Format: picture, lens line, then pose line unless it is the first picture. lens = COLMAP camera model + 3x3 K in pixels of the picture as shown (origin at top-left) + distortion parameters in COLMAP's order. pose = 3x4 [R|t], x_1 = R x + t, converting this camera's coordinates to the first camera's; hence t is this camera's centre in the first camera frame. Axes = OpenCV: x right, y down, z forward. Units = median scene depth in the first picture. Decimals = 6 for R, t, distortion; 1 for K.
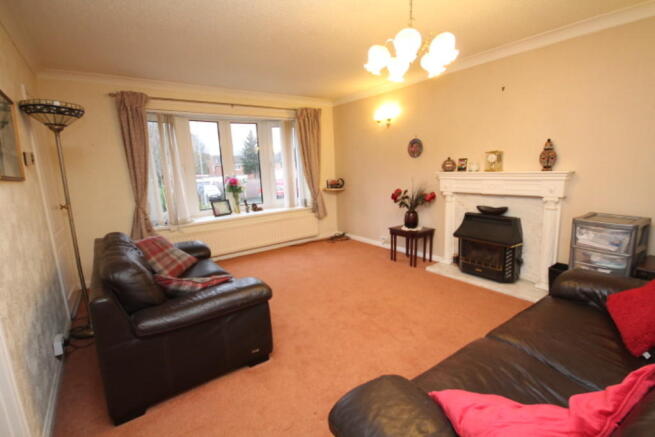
lens RADIAL K [[306.0, 0, 327.5], [0, 306.0, 218.5], [0, 0, 1]] dist [0.001117, 0.000076]
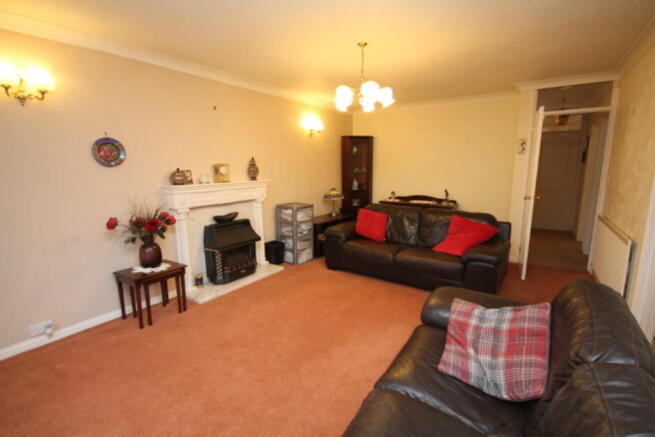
lens RADIAL K [[306.0, 0, 327.5], [0, 306.0, 218.5], [0, 0, 1]] dist [0.001117, 0.000076]
pose [[-0.340196, -0.118549, 0.932852, -0.572643], [0.184478, 0.964331, 0.189826, -0.155976], [-0.922082, 0.236669, -0.306192, 0.945885]]
